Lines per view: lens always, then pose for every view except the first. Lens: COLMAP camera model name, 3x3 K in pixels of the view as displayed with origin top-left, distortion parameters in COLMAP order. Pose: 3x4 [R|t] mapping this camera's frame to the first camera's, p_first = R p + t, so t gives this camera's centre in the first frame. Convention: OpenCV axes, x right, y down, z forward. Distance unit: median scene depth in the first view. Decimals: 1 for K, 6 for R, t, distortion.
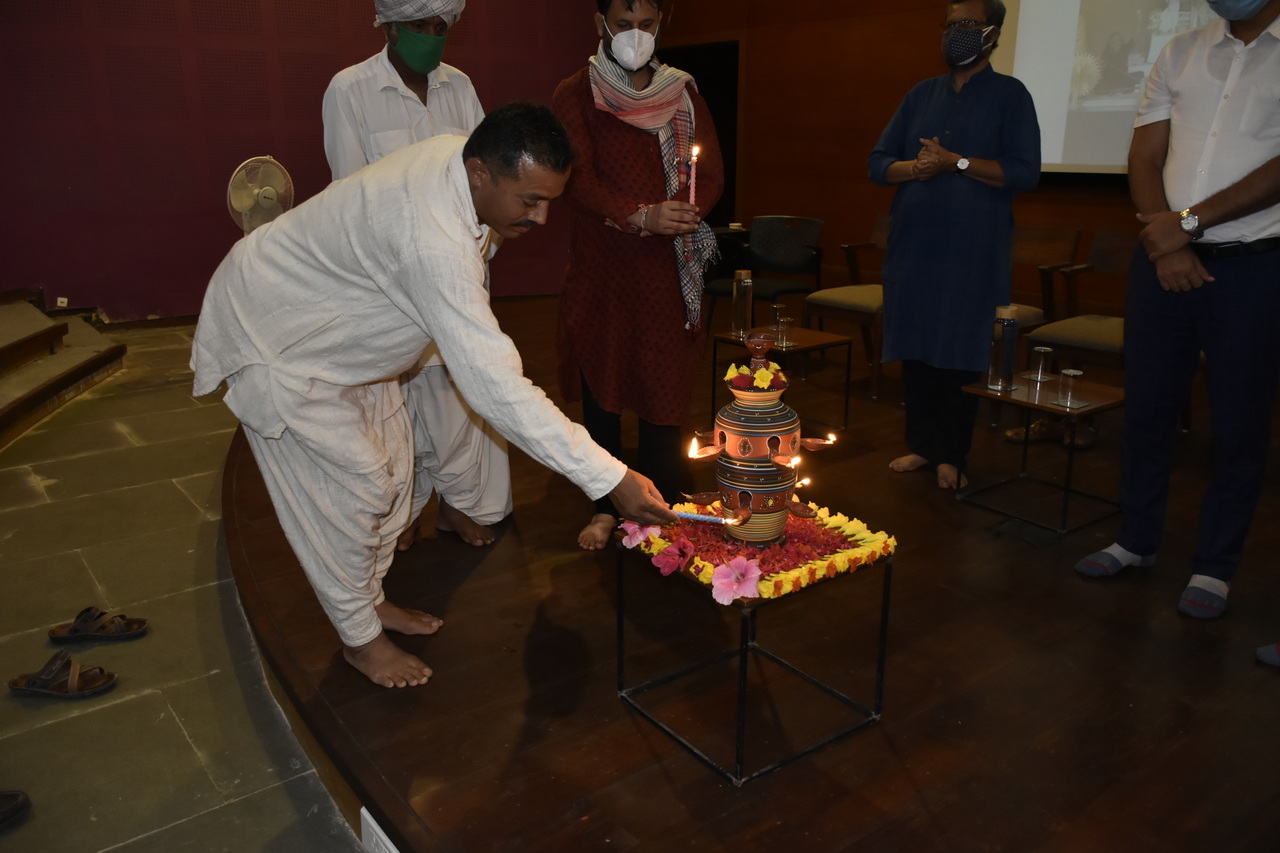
lens RADIAL K [[1010.7, 0, 640.0], [0, 1010.7, 426.5], [0, 0, 1]] dist [-0.004831, -0.002191]
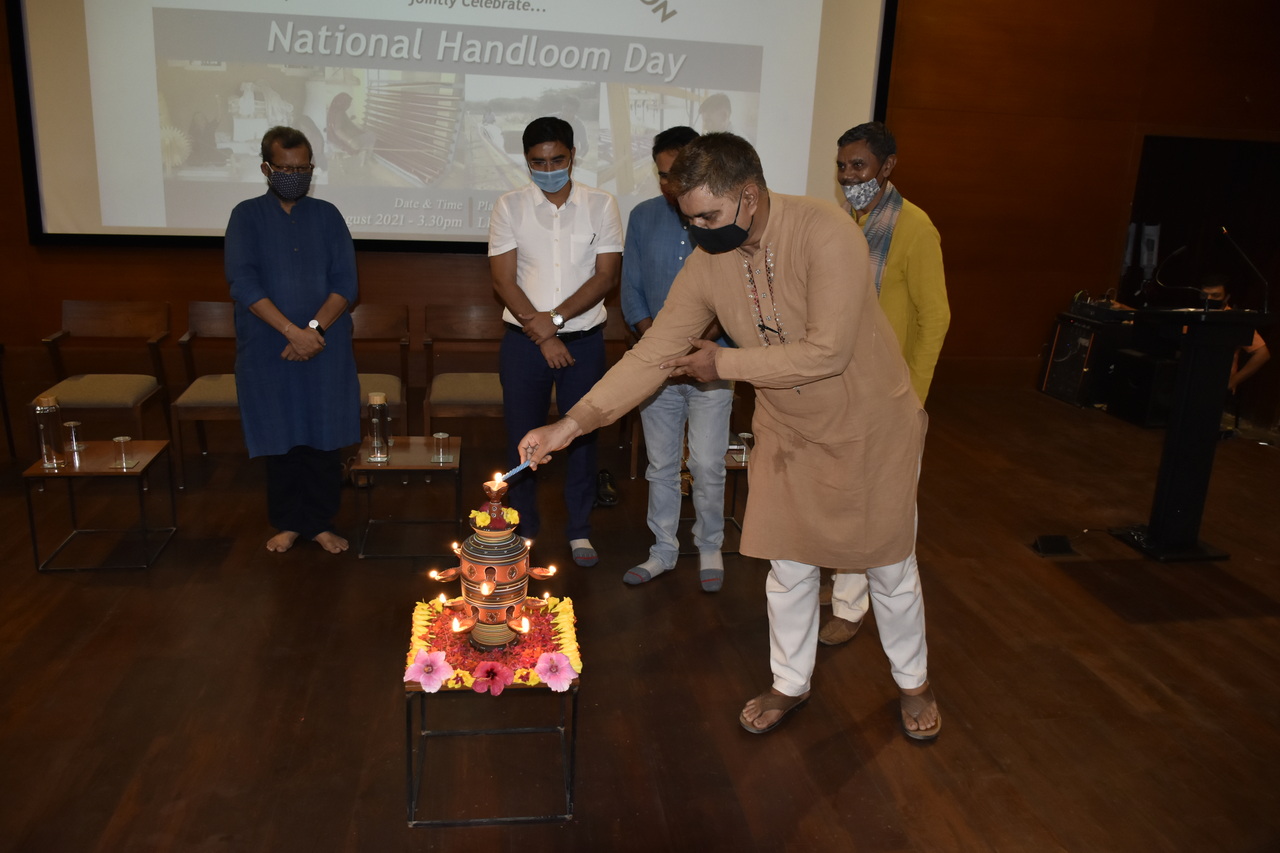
lens RADIAL K [[983.6, 0, 640.0], [0, 983.6, 426.5], [0, 0, 1]] dist [-0.026234, 0.001990]
pose [[0.479178, -0.214793, 0.851030, -0.743524], [0.202153, 0.970535, 0.131132, -0.256092], [-0.854121, 0.109203, 0.508480, 0.205385]]
